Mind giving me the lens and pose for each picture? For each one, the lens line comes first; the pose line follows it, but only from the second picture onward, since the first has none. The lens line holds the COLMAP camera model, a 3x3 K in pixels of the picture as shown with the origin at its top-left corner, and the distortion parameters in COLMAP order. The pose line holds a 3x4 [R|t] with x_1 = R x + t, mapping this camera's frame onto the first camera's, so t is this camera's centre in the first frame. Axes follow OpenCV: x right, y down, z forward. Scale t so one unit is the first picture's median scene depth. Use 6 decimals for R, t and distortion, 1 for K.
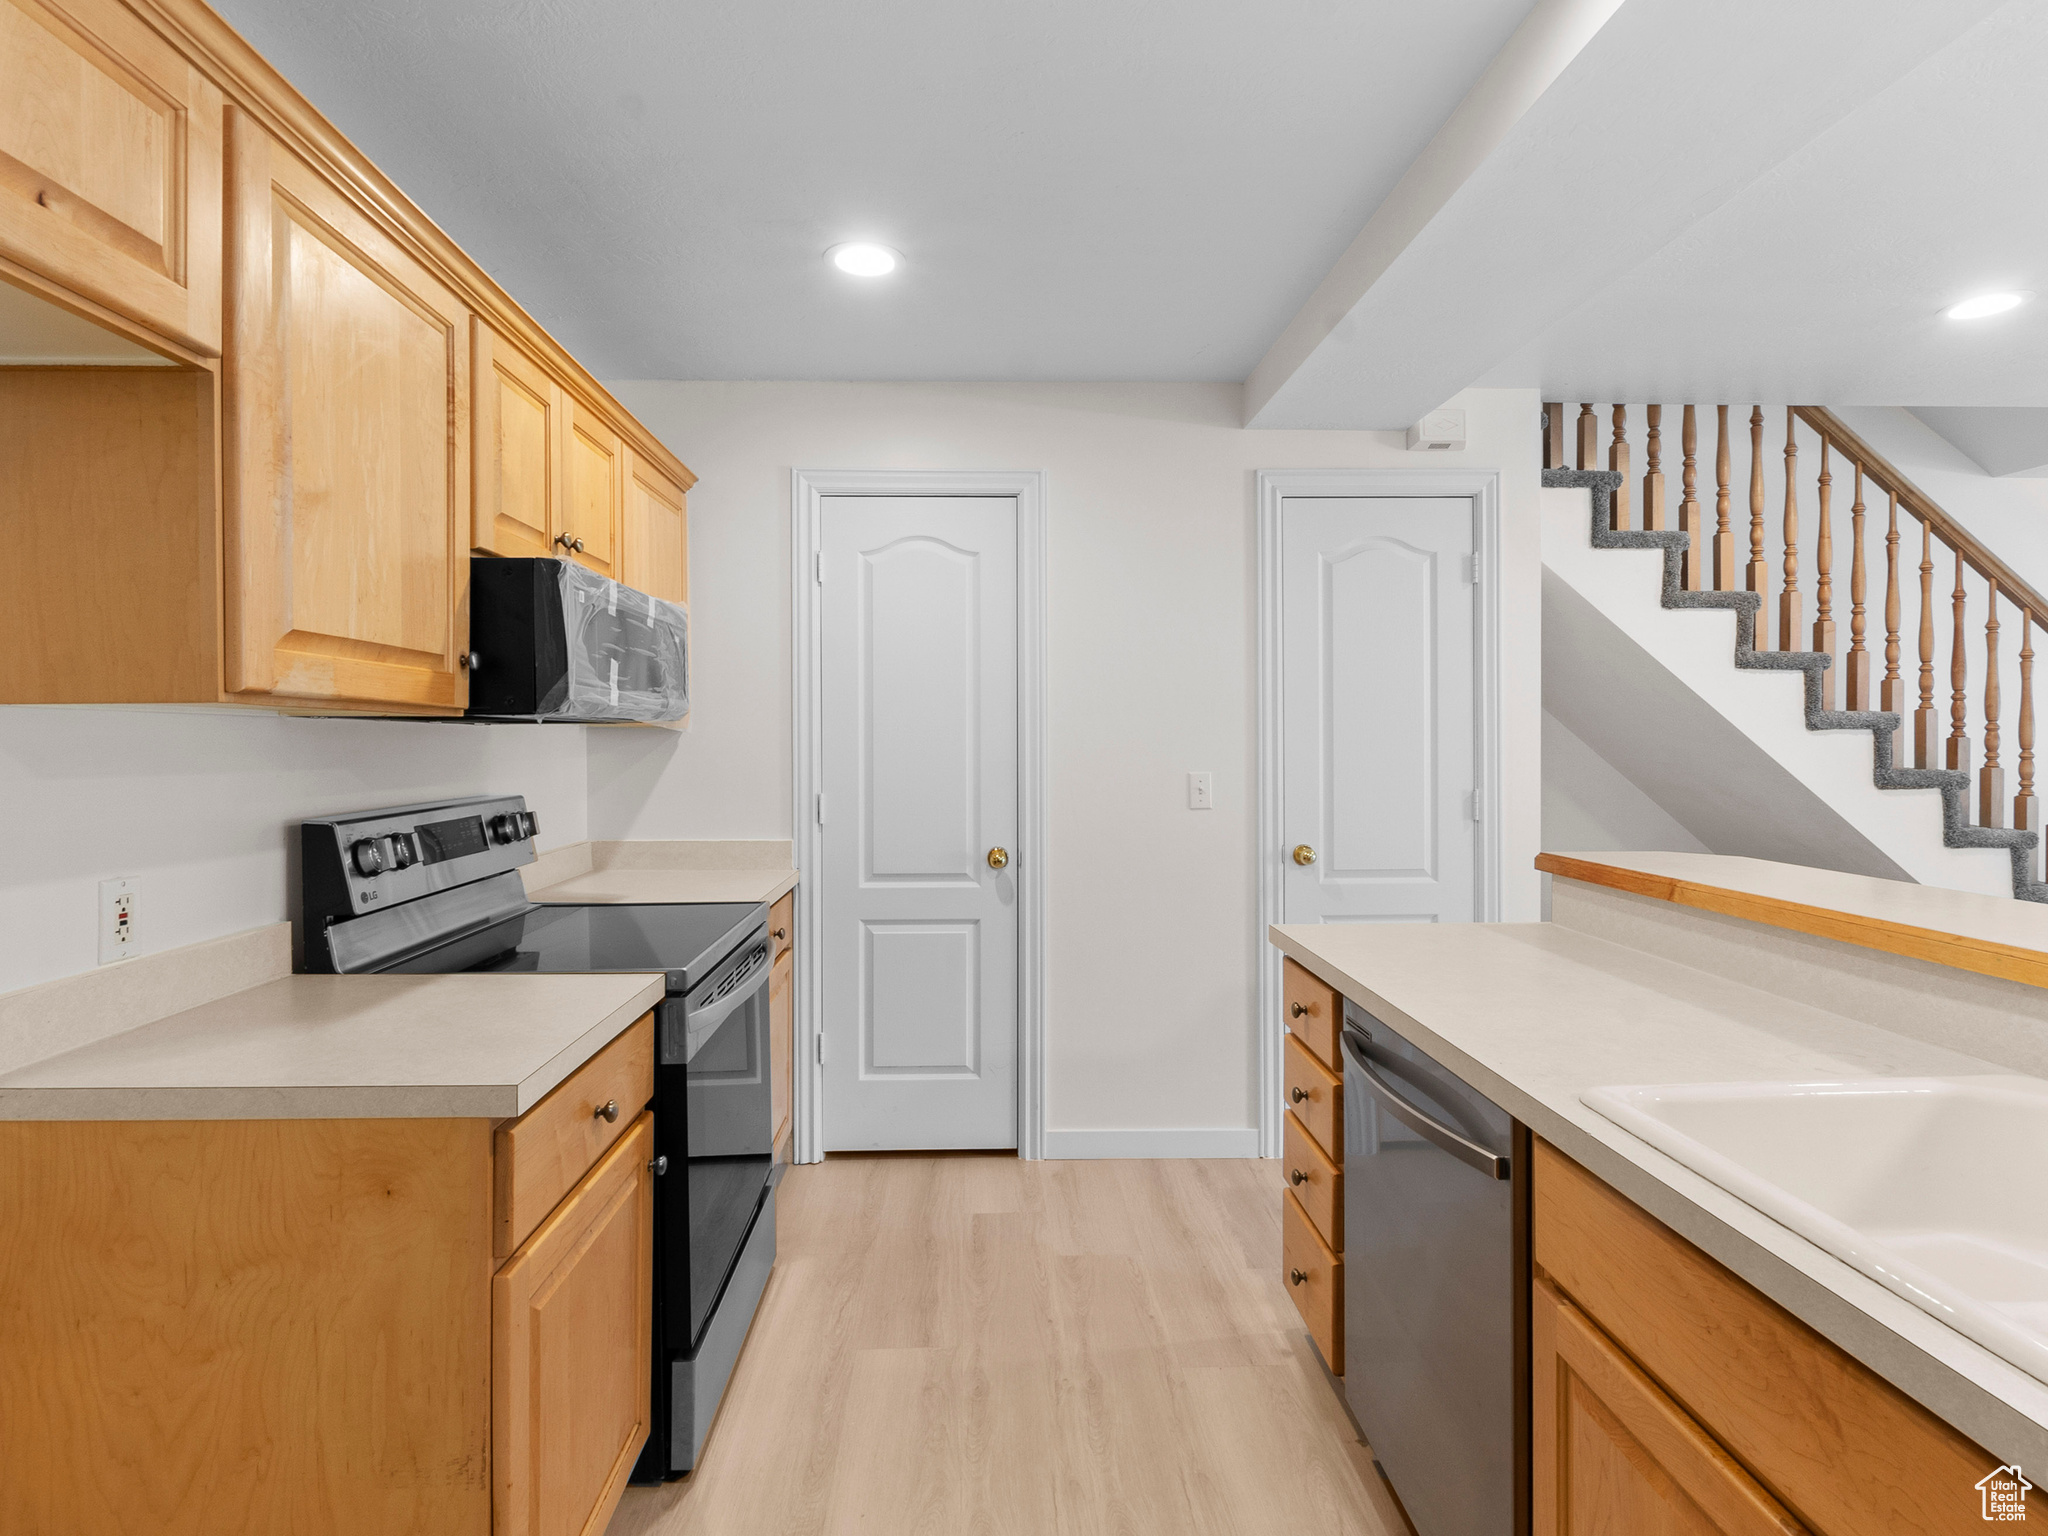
lens RADIAL K [[1017.6, 0, 1012.4], [0, 1017.6, 749.4], [0, 0, 1]] dist [-0.003300, 0.000037]
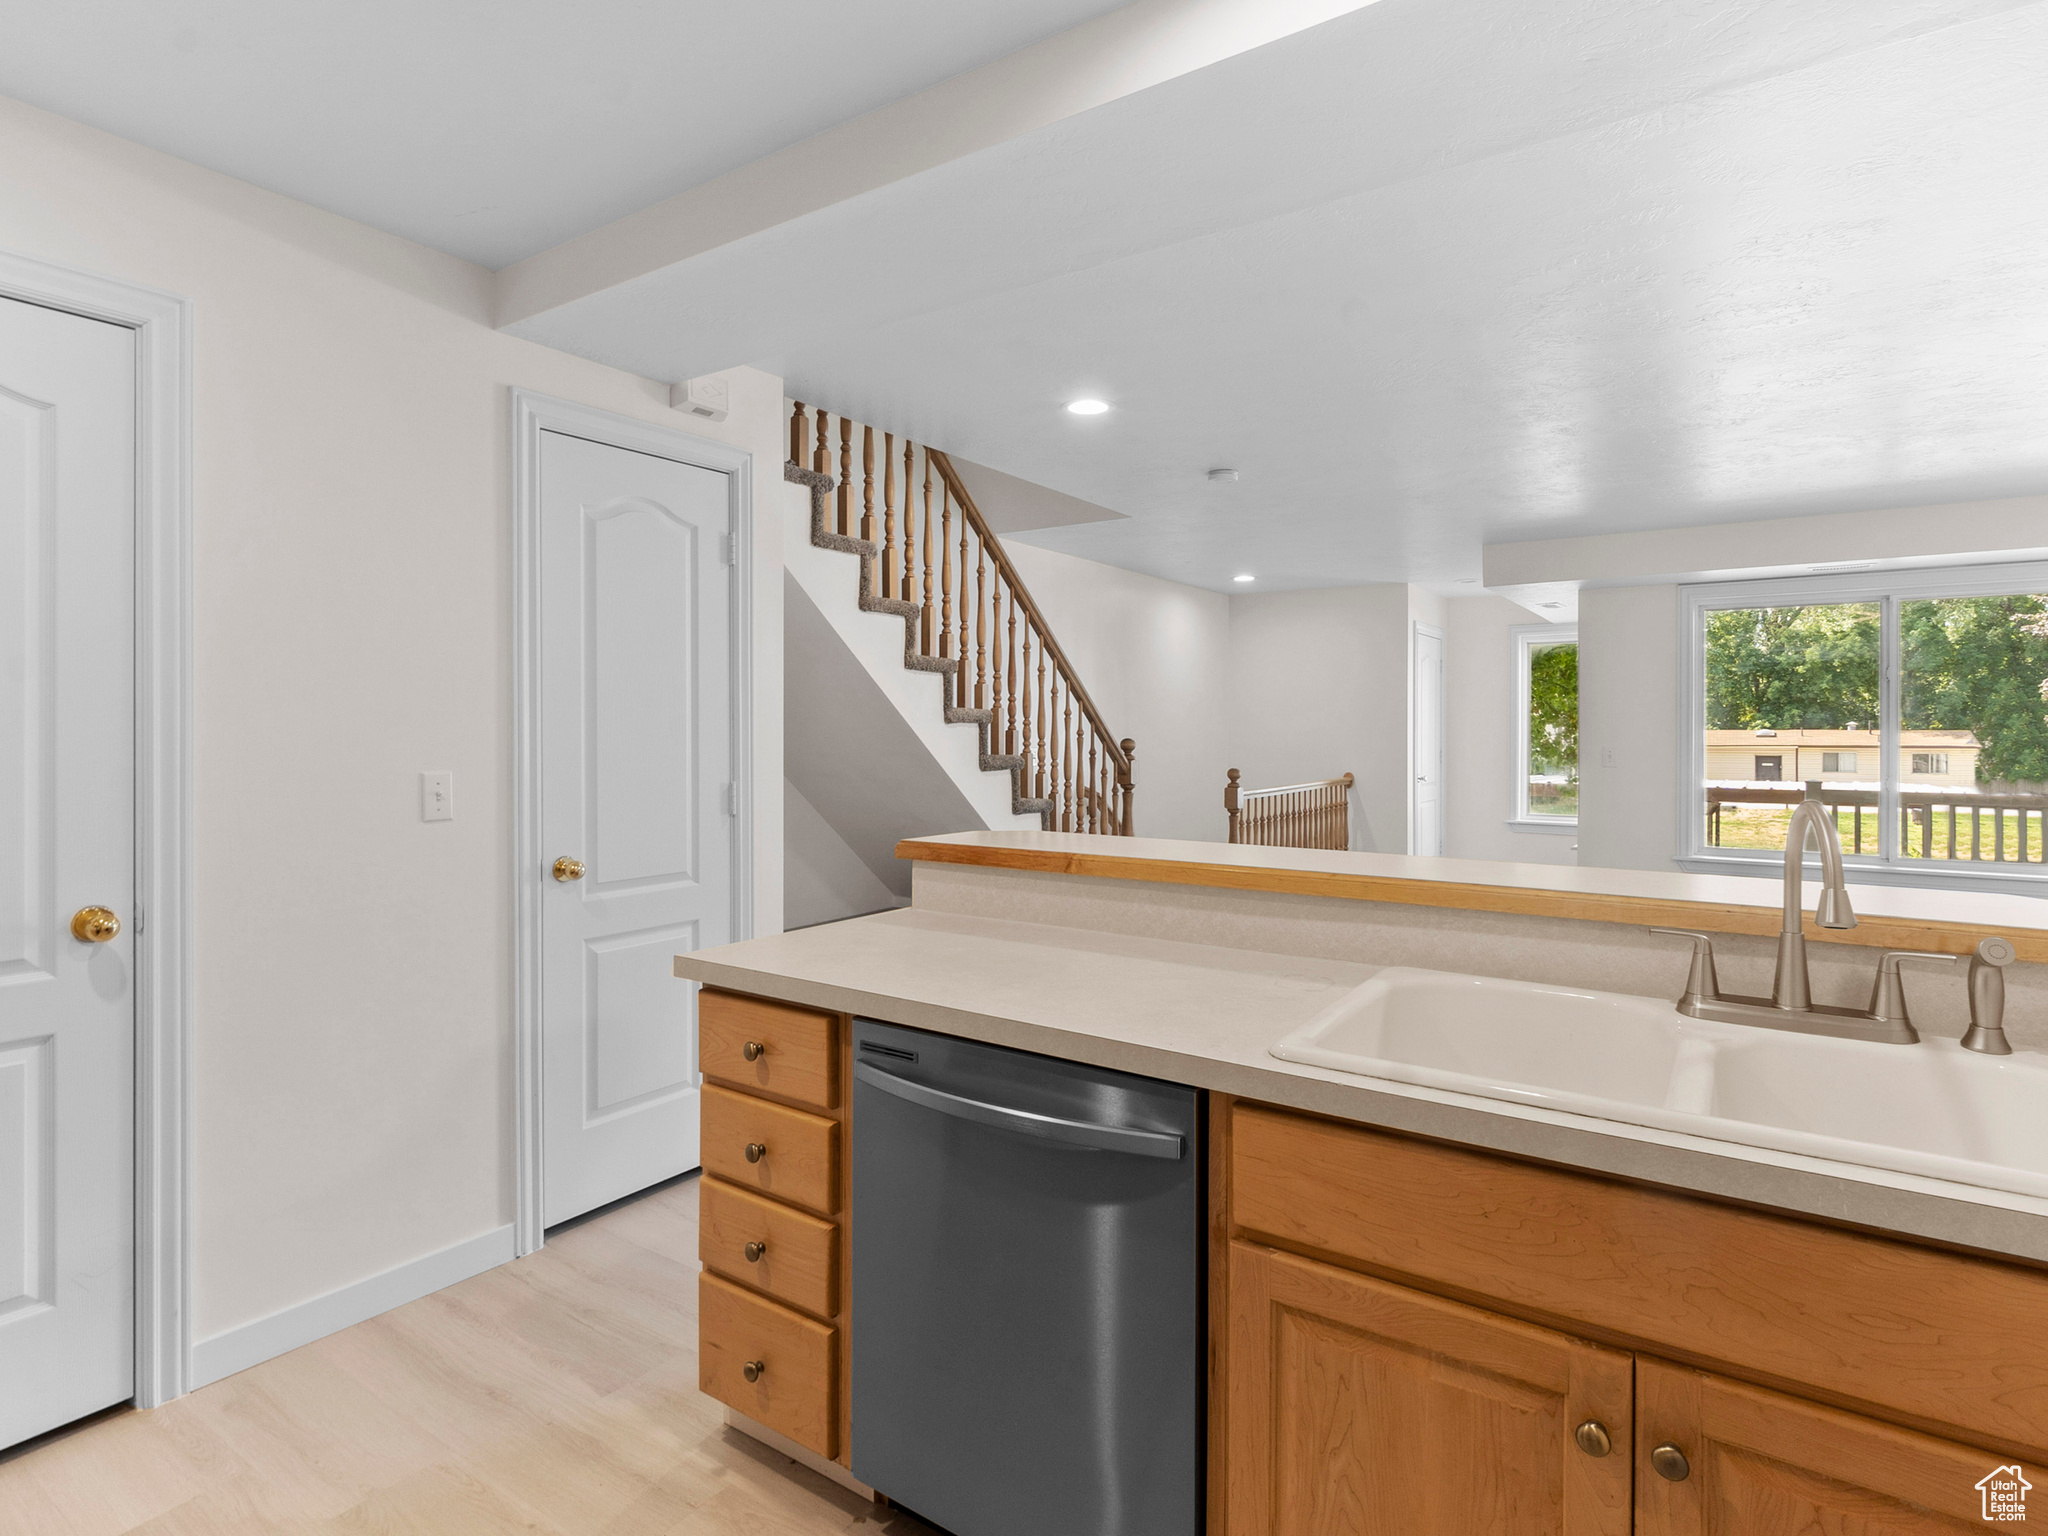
lens RADIAL K [[1069.2, 0, 1017.1], [0, 1069.2, 736.4], [0, 0, 1]] dist [-0.003704, 0.000176]
pose [[0.602441, 0.000099, 0.798164, -0.184728], [0.004680, 0.999982, -0.003657, 0.001569], [-0.798150, 0.005938, 0.602430, 0.189215]]
